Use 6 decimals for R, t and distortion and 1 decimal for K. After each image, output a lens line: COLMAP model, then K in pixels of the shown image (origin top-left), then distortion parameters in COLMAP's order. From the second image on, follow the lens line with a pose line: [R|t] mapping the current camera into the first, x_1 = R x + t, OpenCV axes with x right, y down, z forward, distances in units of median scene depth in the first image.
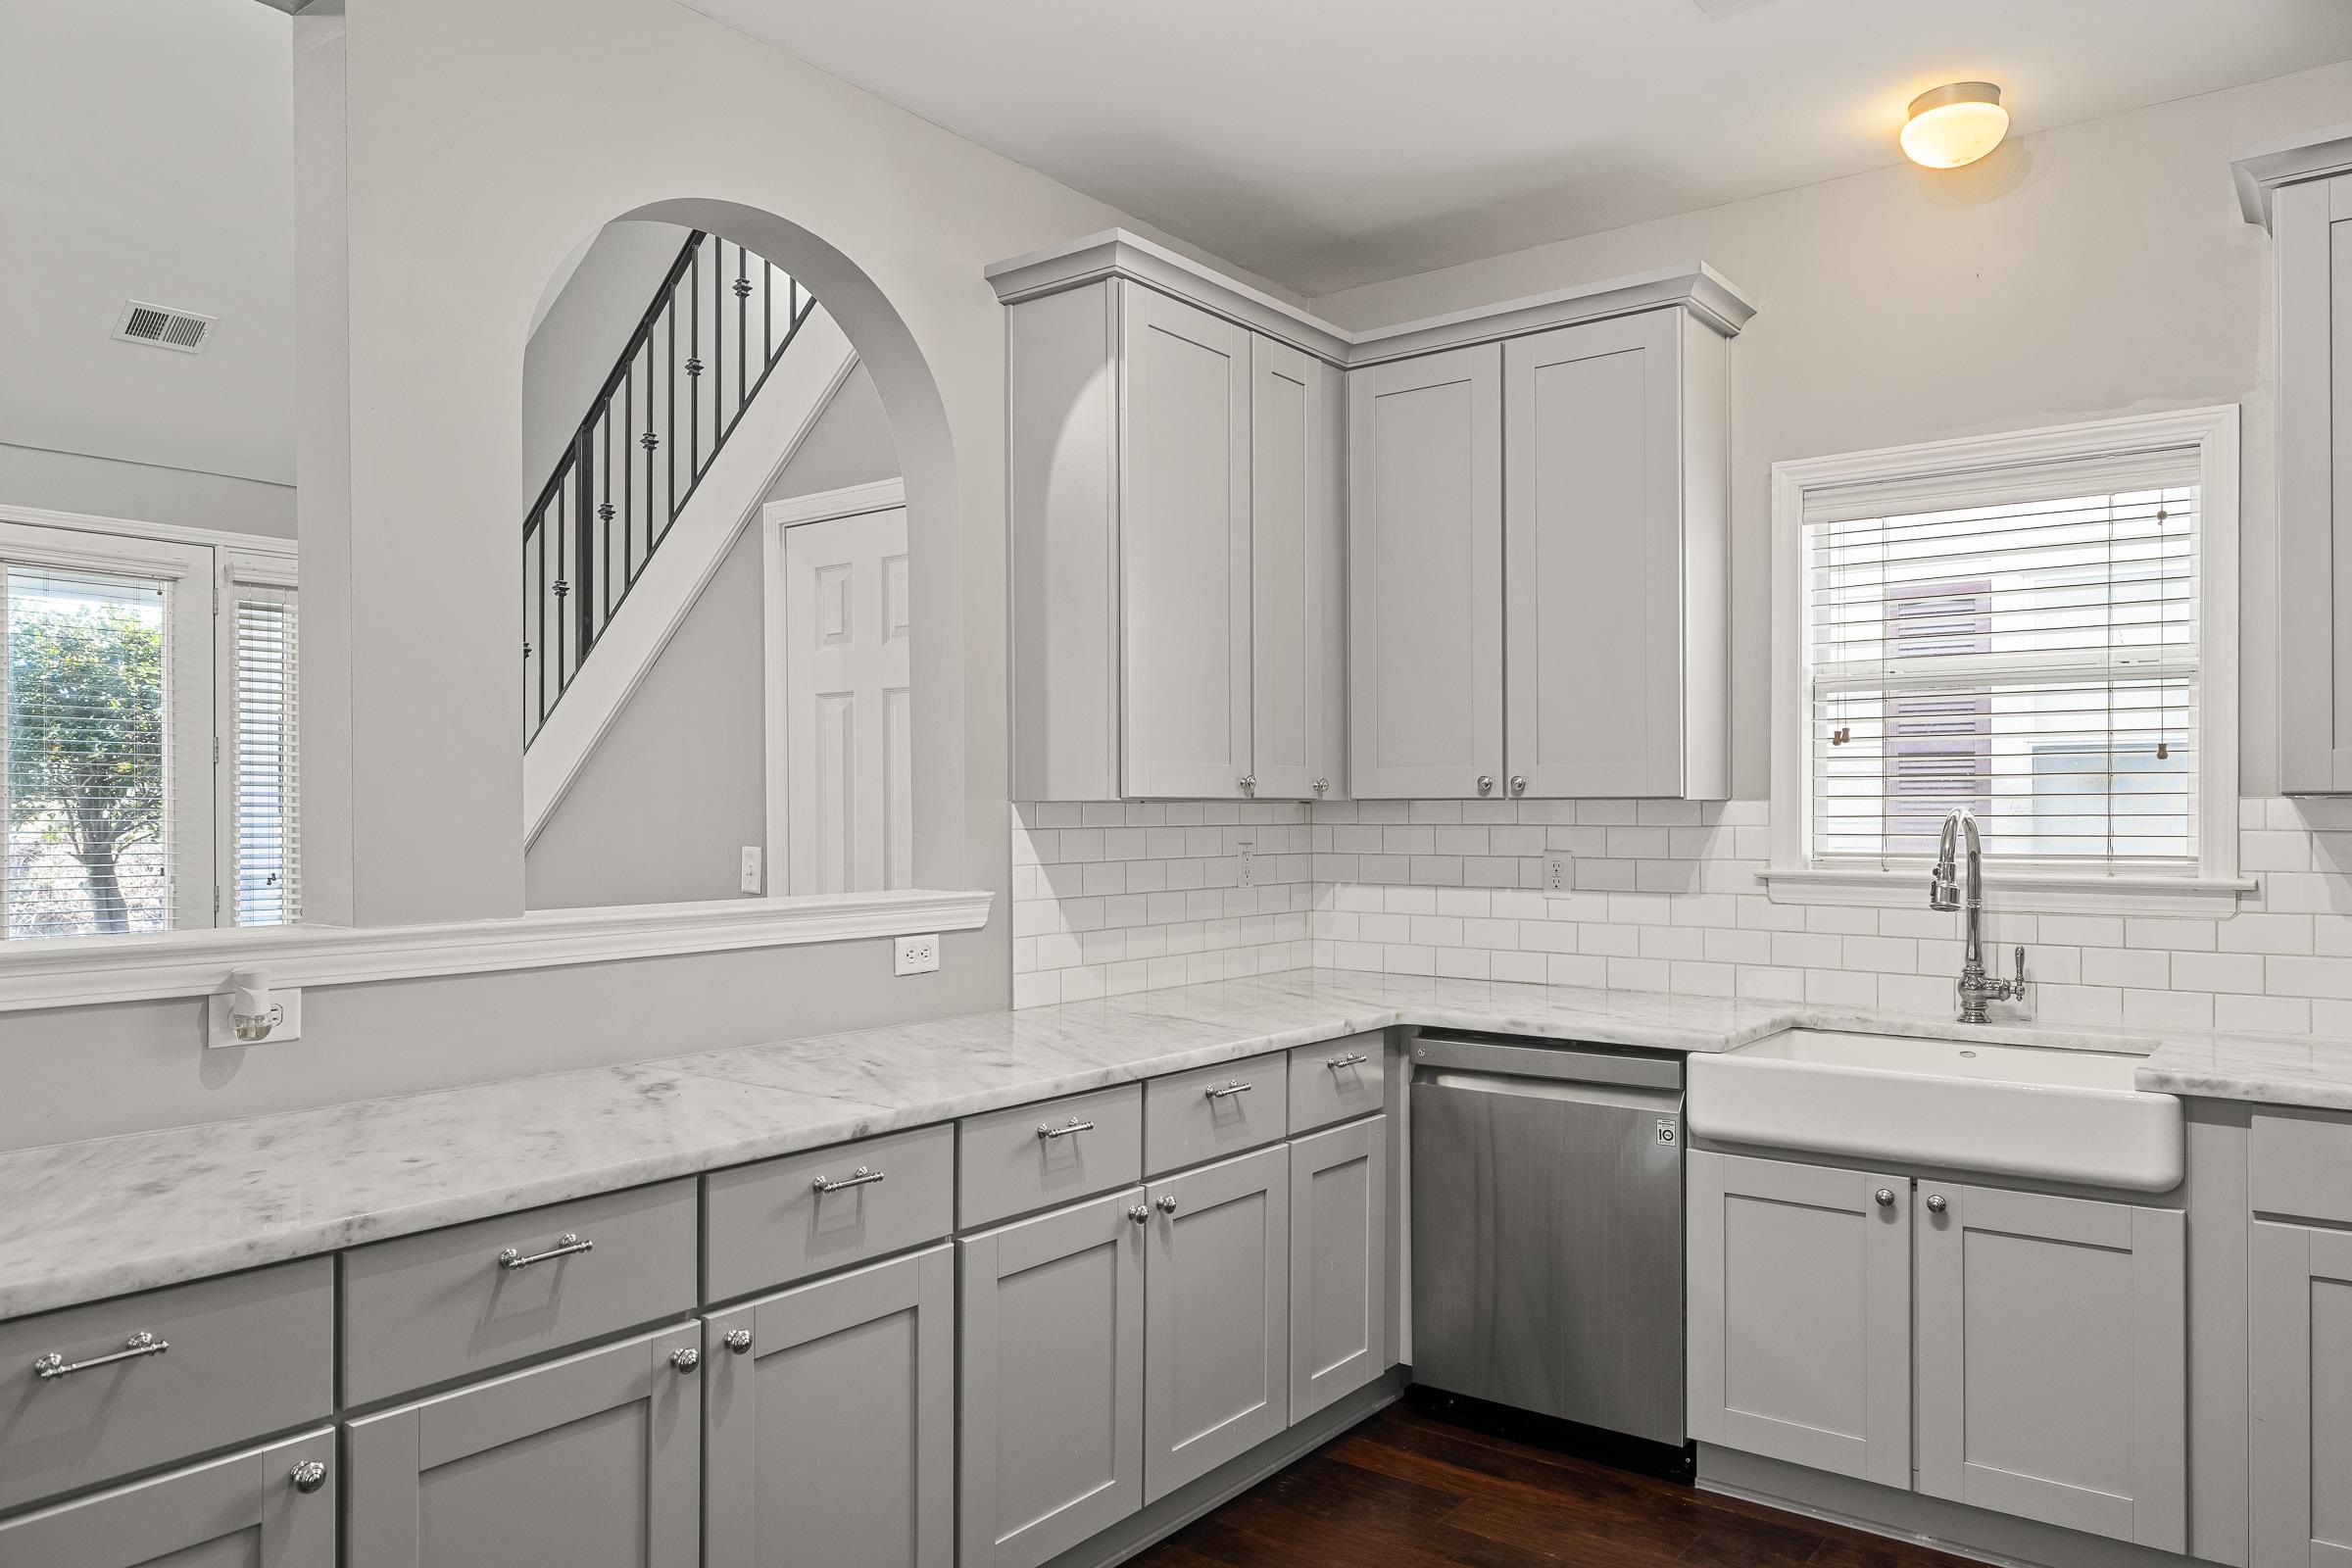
lens RADIAL K [[1596.9, 0, 1174.5], [0, 1596.9, 801.0], [0, 0, 1]] dist [-0.007052, 0.004163]
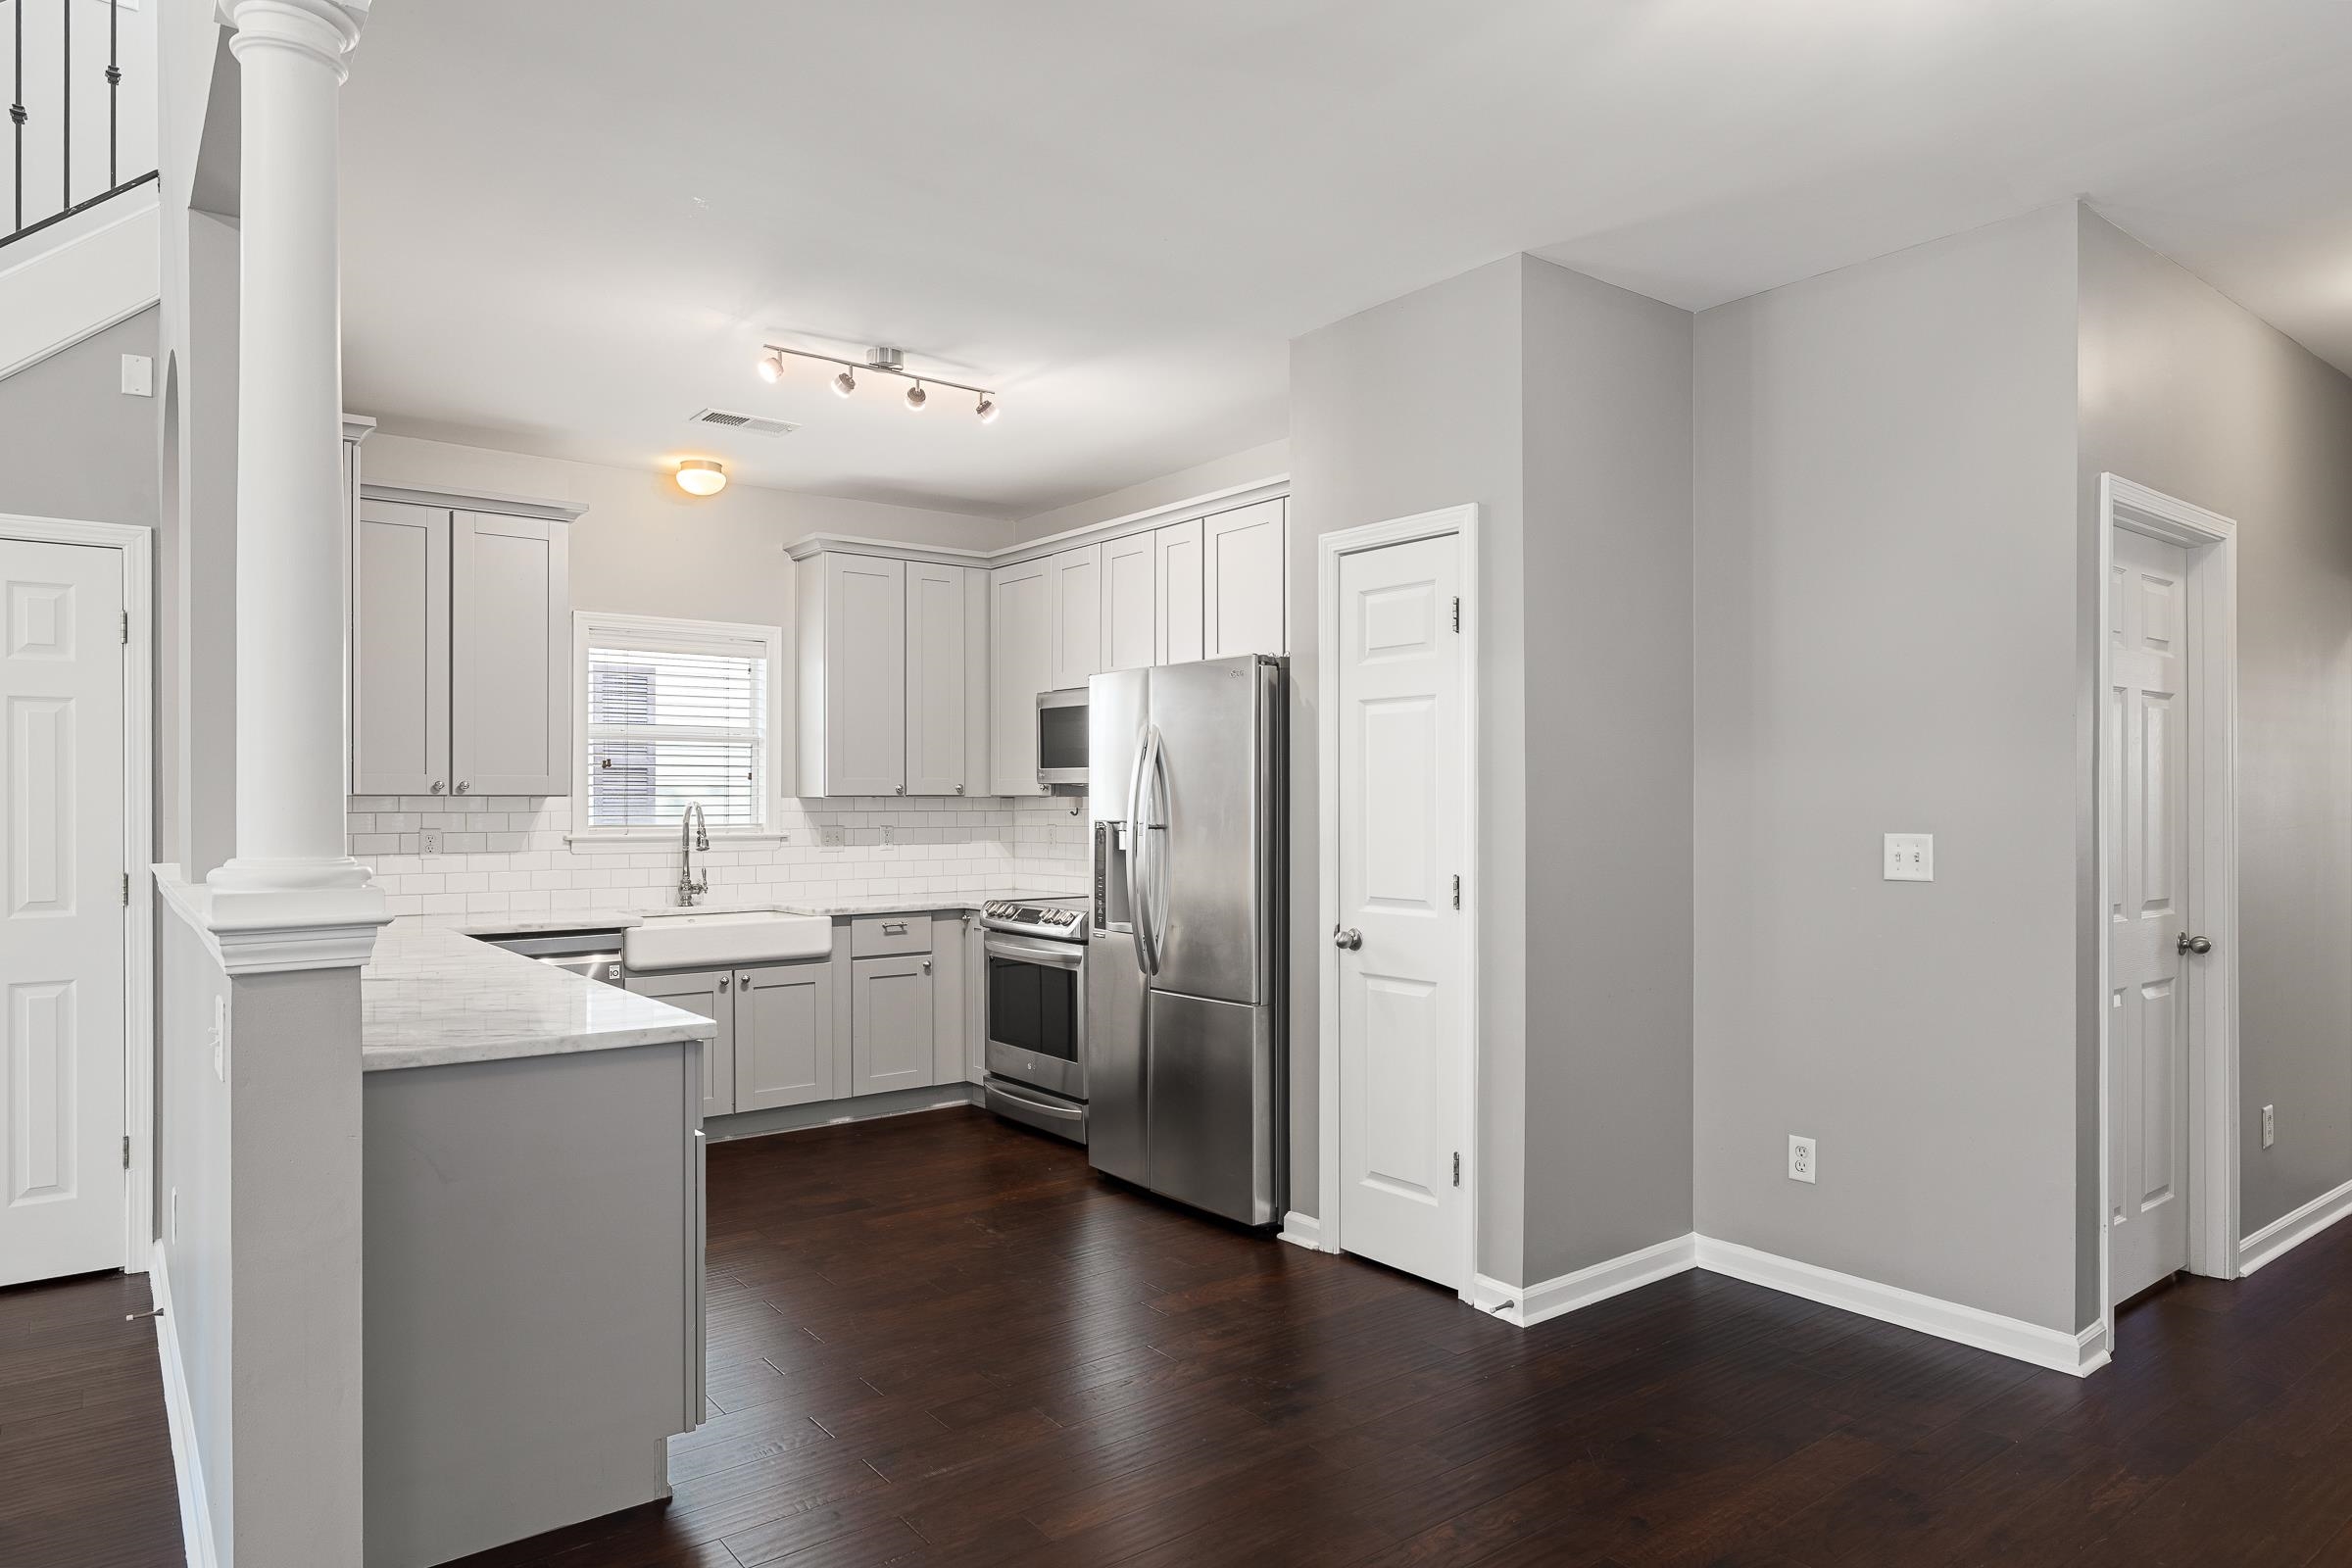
lens RADIAL K [[1445.5, 0, 1163.3], [0, 1445.5, 789.5], [0, 0, 1]] dist [0.000499, 0.000229]
pose [[0.229563, 0.013774, 0.973196, -1.197646], [-0.004311, 0.999904, -0.013135, 0.010285], [-0.973284, -0.001180, 0.229601, -0.028322]]
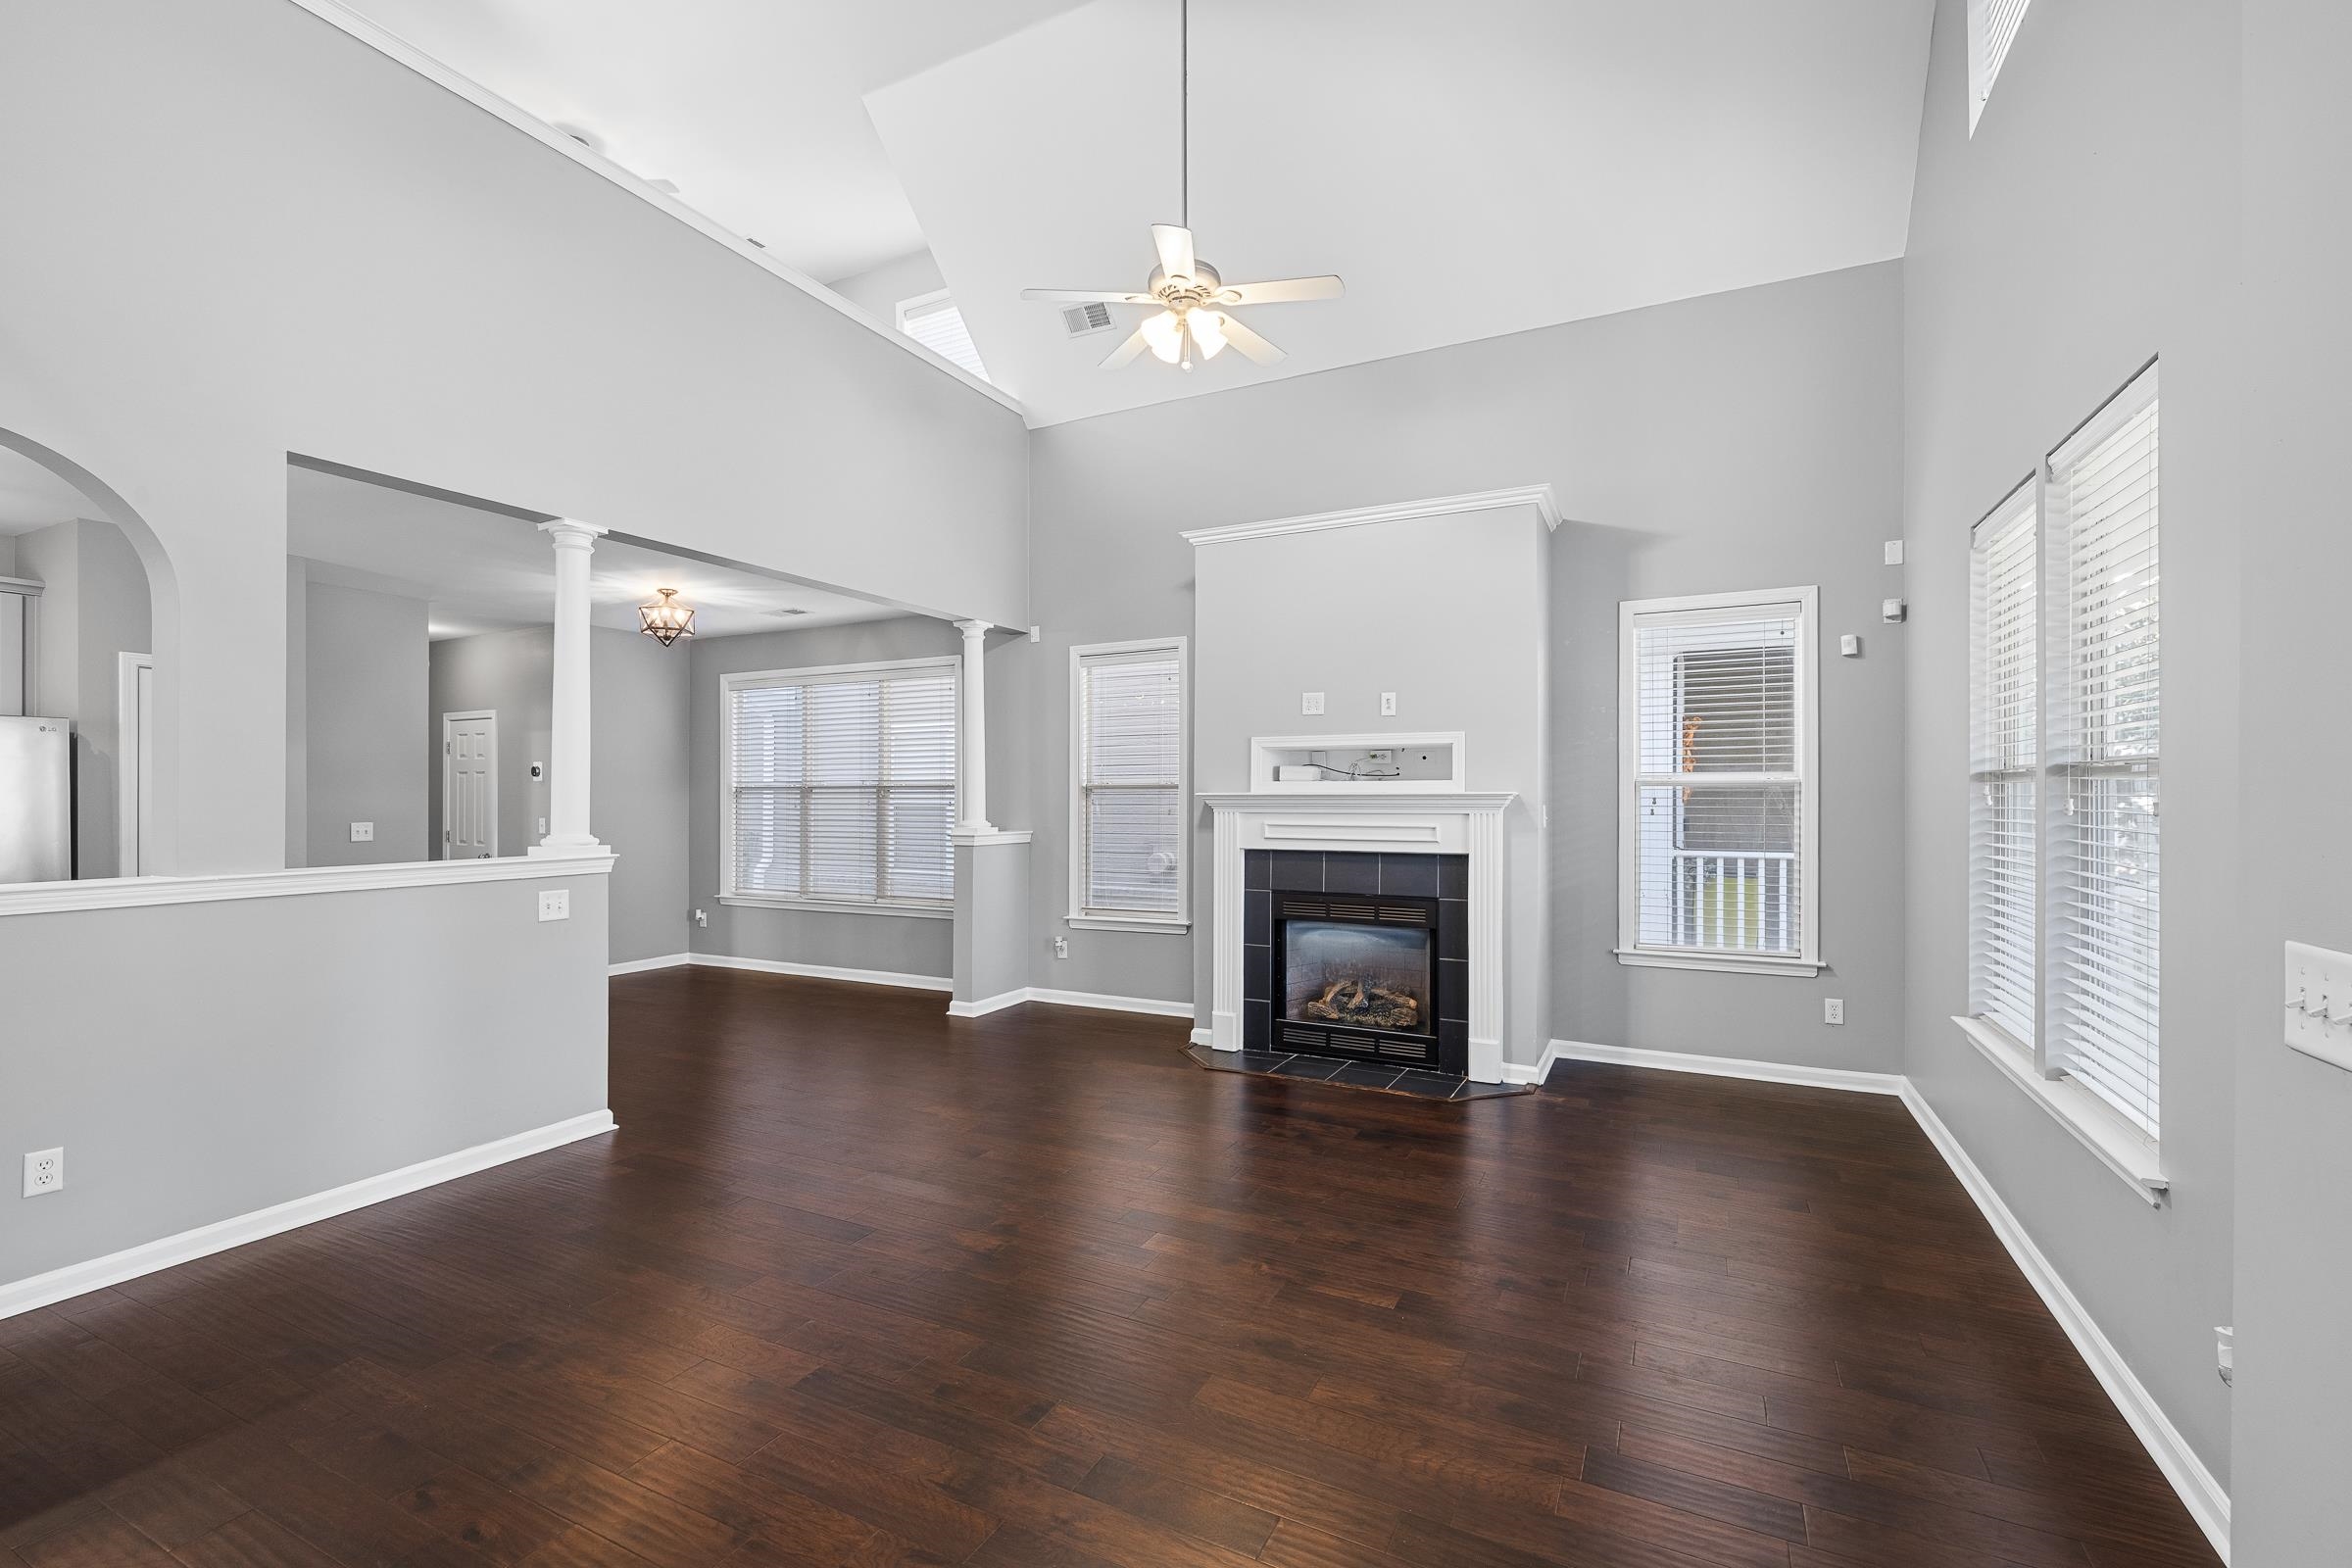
lens RADIAL K [[993.2, 0, 1188.3], [0, 993.2, 800.1], [0, 0, 1]] dist [-0.002445, -0.000649]
pose [[-0.976077, 0.008273, -0.217268, -1.127335], [0.007916, 0.999966, 0.002517, -0.008792], [0.217281, 0.000737, -0.976109, 1.922763]]
